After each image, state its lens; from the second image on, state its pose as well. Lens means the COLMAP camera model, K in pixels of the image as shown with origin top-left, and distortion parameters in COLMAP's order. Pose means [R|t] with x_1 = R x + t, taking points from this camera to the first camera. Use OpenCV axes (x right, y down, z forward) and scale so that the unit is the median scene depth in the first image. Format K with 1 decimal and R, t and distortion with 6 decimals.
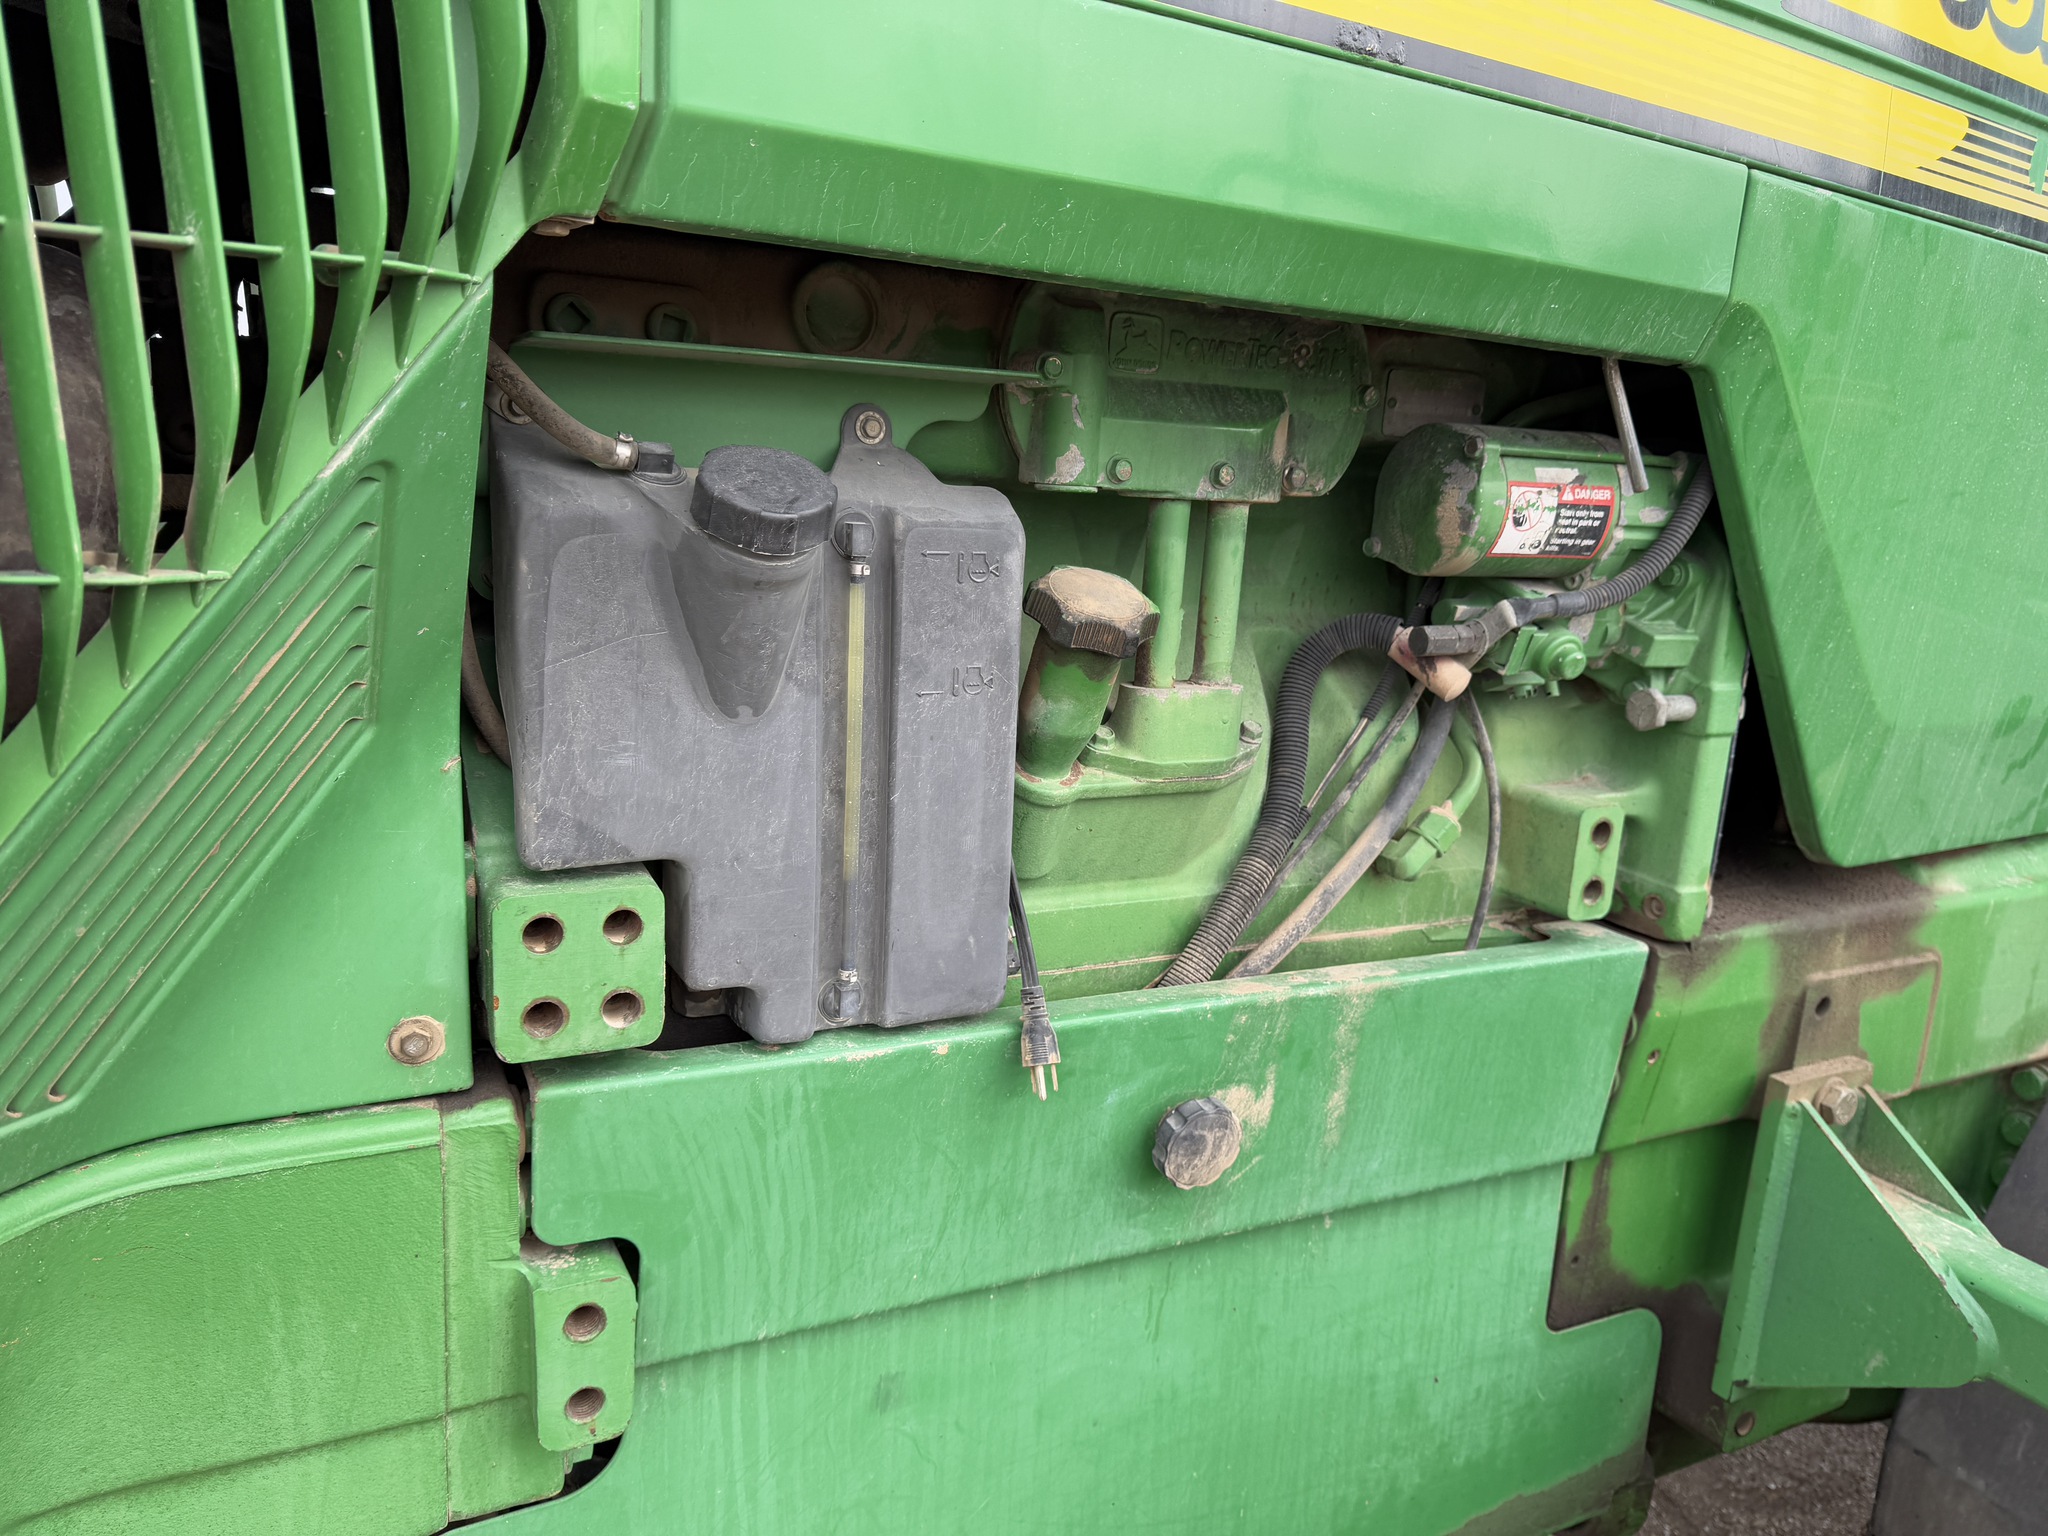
lens RADIAL K [[1458.1, 0, 1026.8], [0, 1458.1, 774.0], [0, 0, 1]] dist [0.088402, -0.114823]
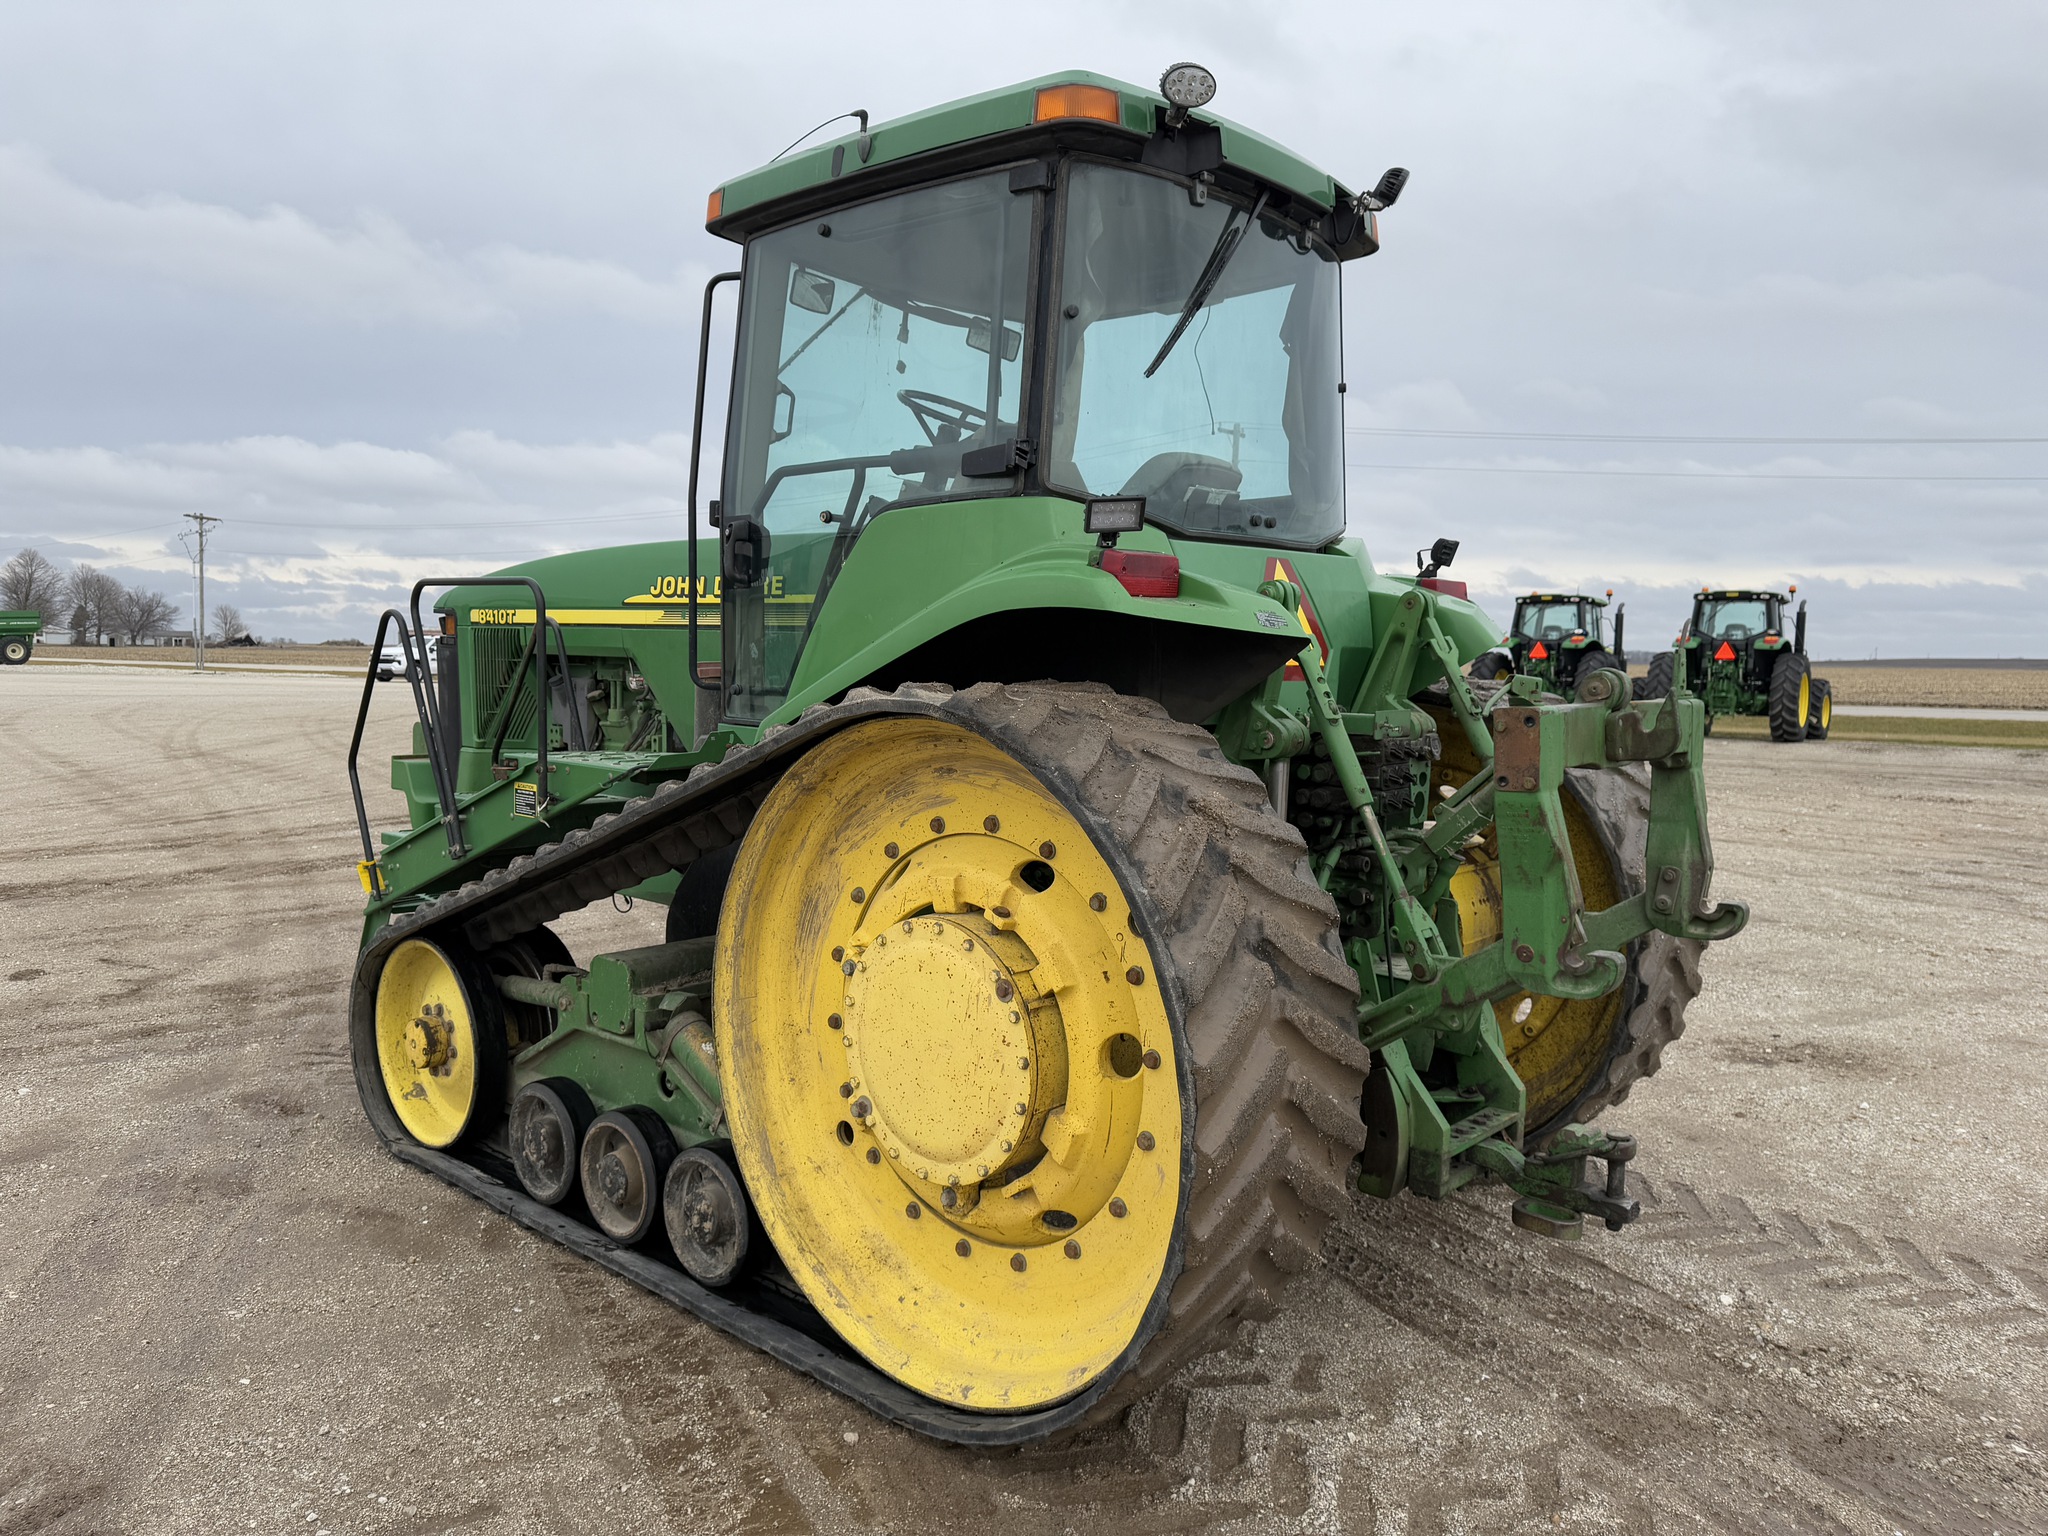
lens RADIAL K [[1439.1, 0, 1023.9], [0, 1439.1, 769.3], [0, 0, 1]] dist [0.072162, -0.087201]
pose [[0.357089, 0.023981, -0.933763, 6.560702], [-0.198118, 0.978870, -0.050625, 0.158696], [0.912818, 0.203073, 0.354294, 0.440674]]
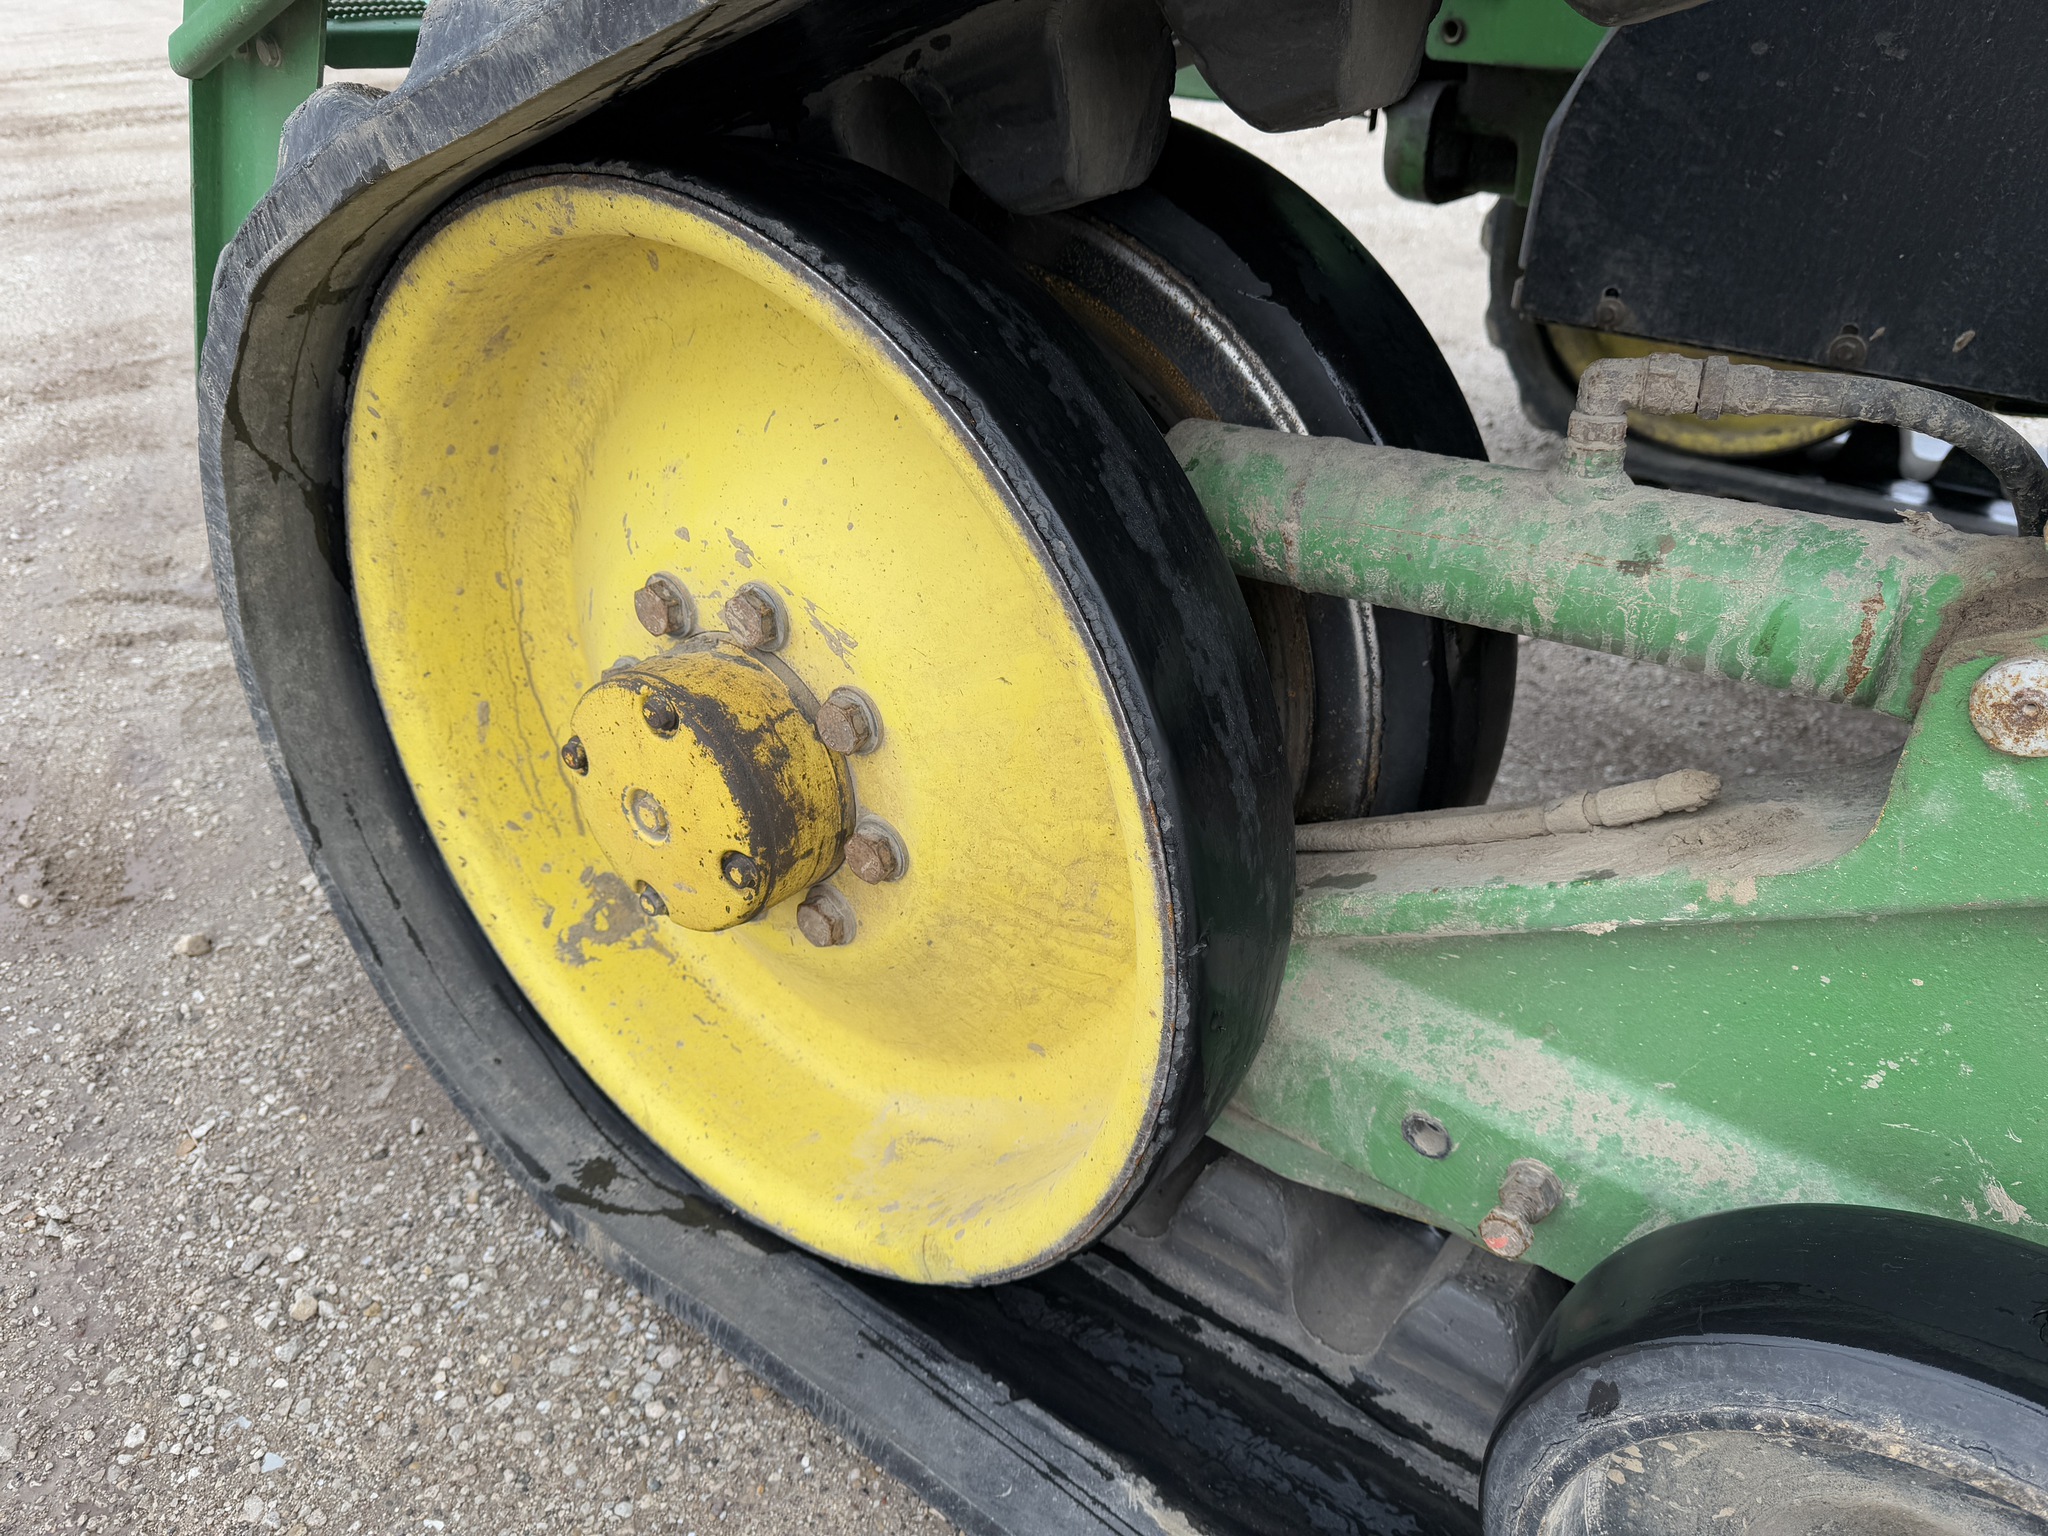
lens RADIAL K [[1458.2, 0, 1018.7], [0, 1458.2, 770.1], [0, 0, 1]] dist [0.003691, -0.008468]
pose [[0.424913, 0.412672, -0.805699, 2.016667], [-0.197918, 0.910862, 0.362158, 0.846229], [0.883333, 0.005577, 0.468712, 0.275611]]
